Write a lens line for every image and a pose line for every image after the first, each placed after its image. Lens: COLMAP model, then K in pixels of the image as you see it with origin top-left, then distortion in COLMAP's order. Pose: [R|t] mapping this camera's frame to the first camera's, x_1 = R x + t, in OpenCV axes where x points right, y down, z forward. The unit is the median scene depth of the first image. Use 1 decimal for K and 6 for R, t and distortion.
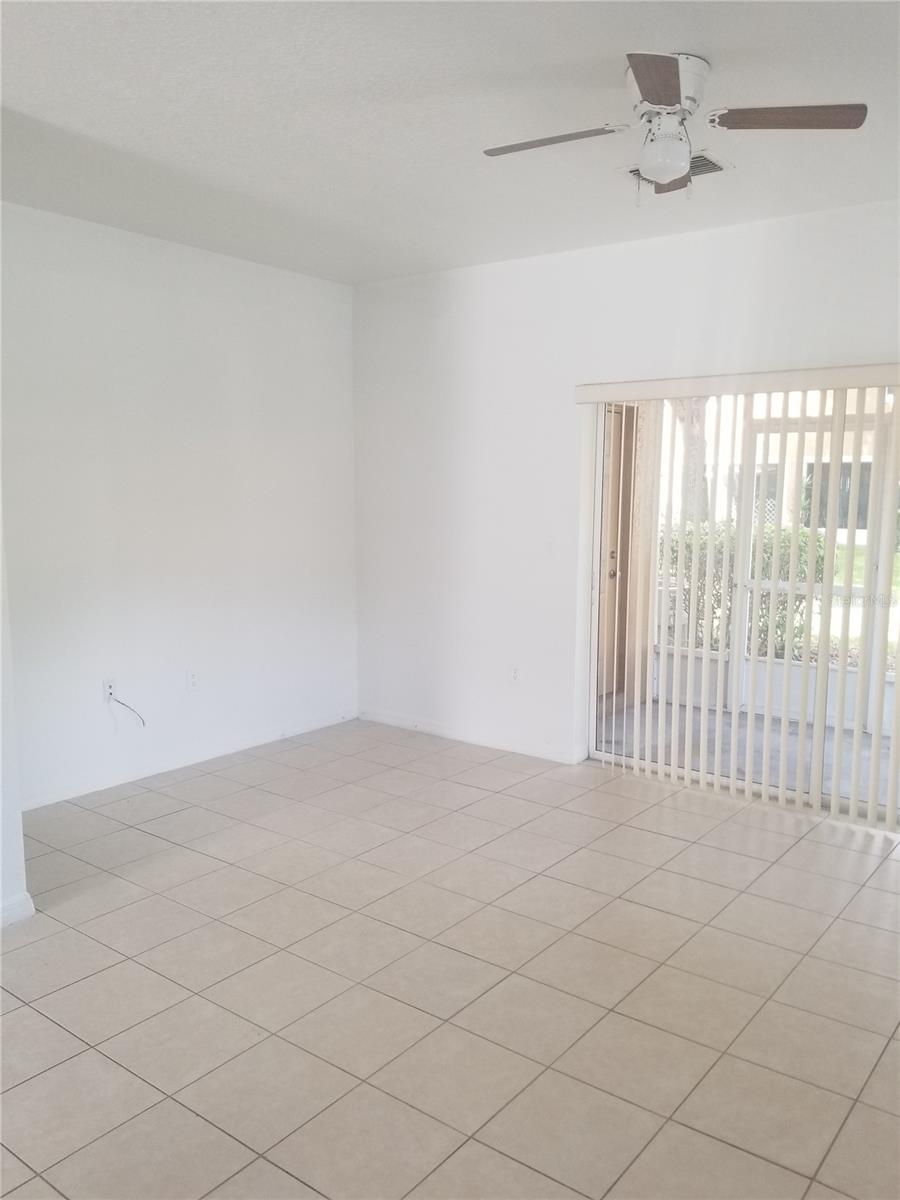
lens RADIAL K [[941.3, 0, 450.0], [0, 941.3, 600.0], [0, 0, 1]] dist [0.004590, 0.002803]
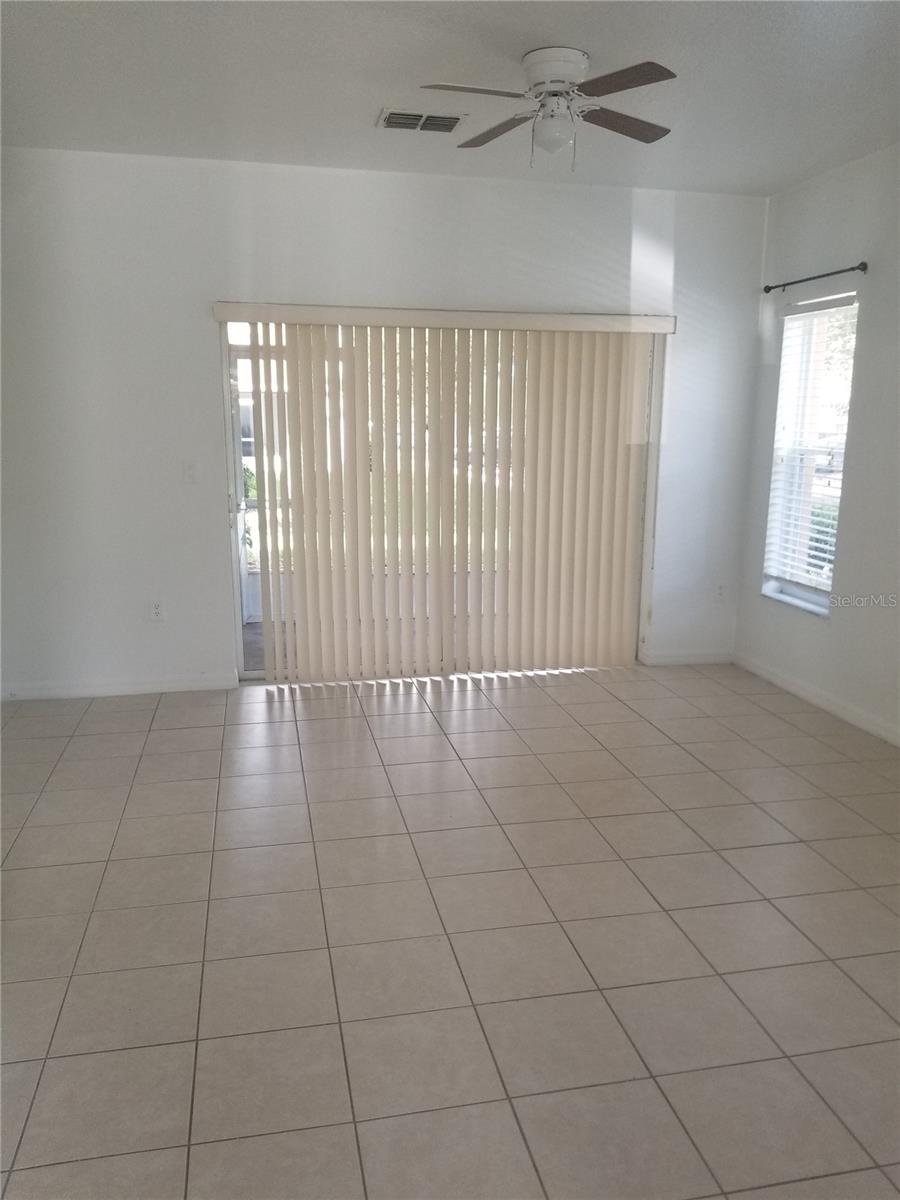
lens RADIAL K [[941.3, 0, 450.0], [0, 941.3, 600.0], [0, 0, 1]] dist [0.004590, 0.002803]
pose [[0.645621, -0.155029, 0.747757, -0.415691], [0.100218, 0.987909, 0.118289, -0.013980], [-0.757054, -0.001431, 0.653351, 0.146415]]
